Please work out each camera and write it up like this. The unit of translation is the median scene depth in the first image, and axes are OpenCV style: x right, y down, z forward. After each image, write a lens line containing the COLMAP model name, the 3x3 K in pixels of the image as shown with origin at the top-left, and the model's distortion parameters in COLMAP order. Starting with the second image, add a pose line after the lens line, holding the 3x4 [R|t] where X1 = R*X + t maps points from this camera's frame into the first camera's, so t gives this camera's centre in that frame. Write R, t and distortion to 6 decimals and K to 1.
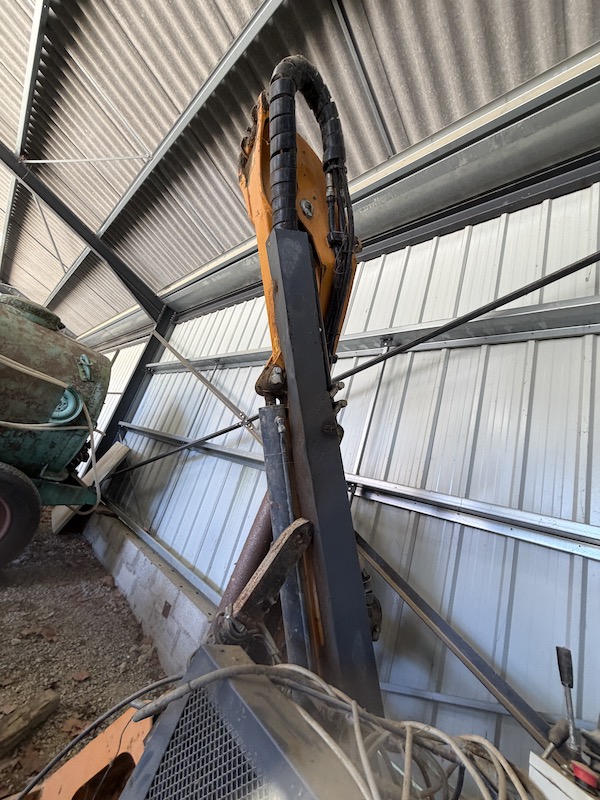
lens RADIAL K [[320.4, 0, 304.8], [0, 320.4, 401.2], [0, 0, 1]] dist [0.000716, -0.000323]
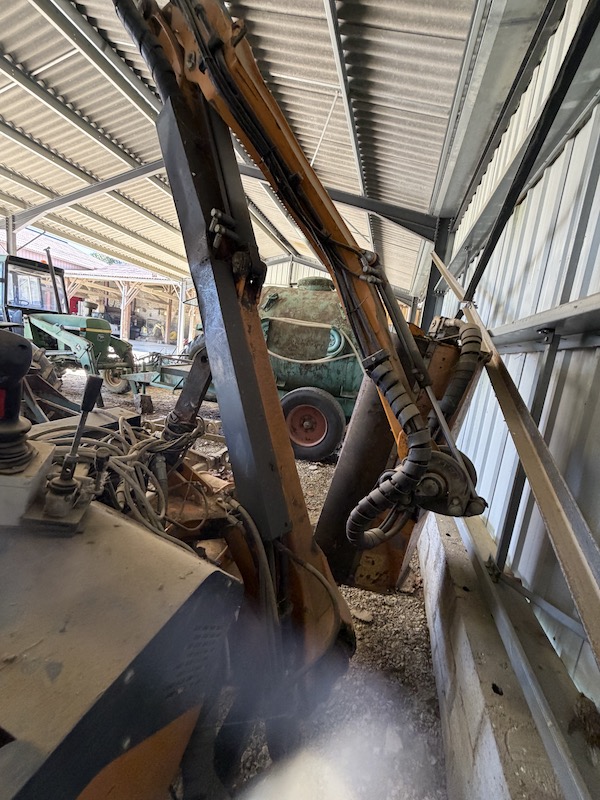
lens RADIAL K [[320.4, 0, 299.5], [0, 320.4, 398.4], [0, 0, 1]] dist [0.000716, -0.000323]
pose [[0.429109, -0.103421, -0.897312, 0.334679], [0.255719, 0.966690, 0.010871, 0.180135], [0.866299, -0.234125, 0.441262, 0.223664]]
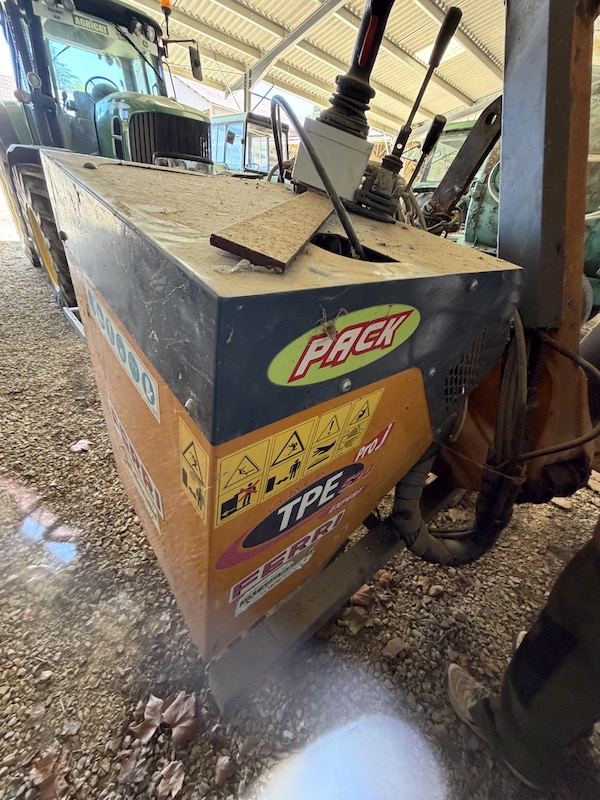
lens RADIAL K [[320.4, 0, 297.9], [0, 320.4, 399.1], [0, 0, 1]] dist [0.000716, -0.000323]
pose [[-0.095099, 0.238215, -0.966545, 0.330723], [0.124918, 0.966127, 0.225821, 0.265103], [0.987599, -0.099263, -0.121635, 0.144549]]
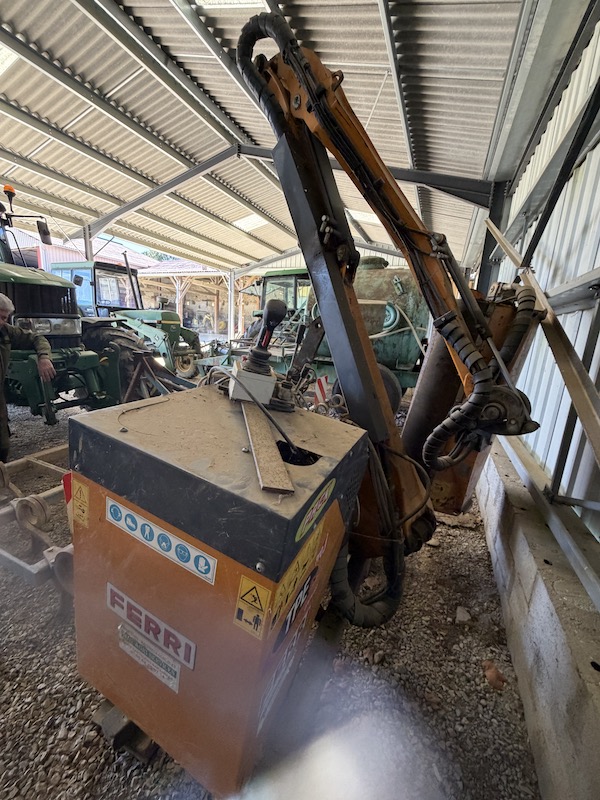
lens RADIAL K [[320.4, 0, 299.8], [0, 320.4, 398.5], [0, 0, 1]] dist [0.000716, -0.000323]
pose [[0.300113, -0.071093, -0.951251, 0.422425], [0.291168, 0.956455, 0.020379, 0.202680], [0.908380, -0.283090, 0.307744, 0.100590]]
